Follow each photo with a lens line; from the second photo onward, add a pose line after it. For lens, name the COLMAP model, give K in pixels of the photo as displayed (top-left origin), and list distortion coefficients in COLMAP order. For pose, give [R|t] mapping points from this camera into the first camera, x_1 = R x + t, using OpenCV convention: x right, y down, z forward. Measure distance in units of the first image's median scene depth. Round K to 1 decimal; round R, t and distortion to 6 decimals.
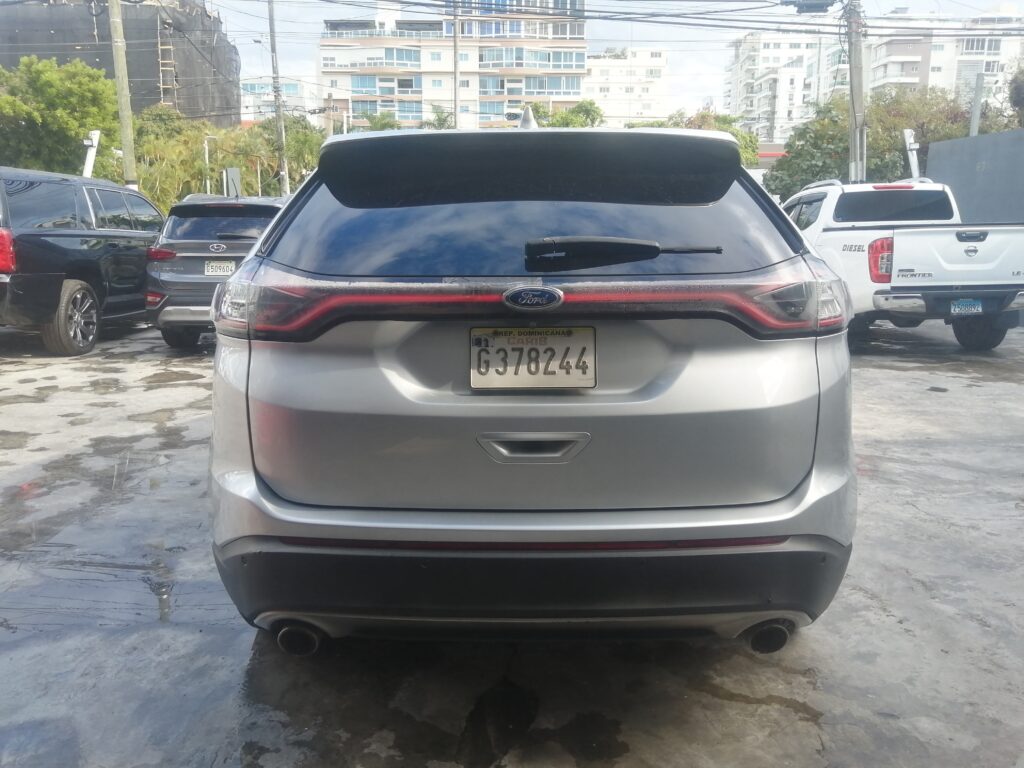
lens RADIAL K [[824.1, 0, 512.0], [0, 824.1, 384.0], [0, 0, 1]] dist [0.003229, 0.001747]
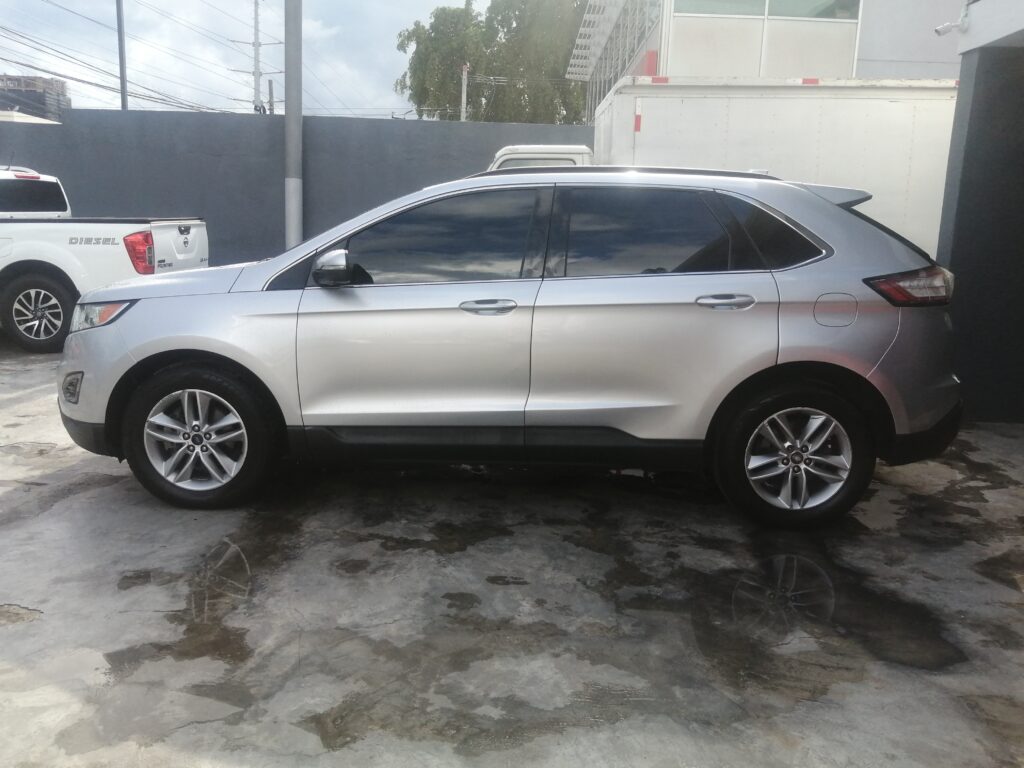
lens RADIAL K [[824.1, 0, 512.0], [0, 824.1, 384.0], [0, 0, 1]] dist [0.003229, 0.001747]
pose [[0.027244, -0.184175, 0.982516, -0.599050], [0.171186, 0.969221, 0.176936, -0.095694], [-0.984862, 0.163372, 0.057934, 0.519457]]
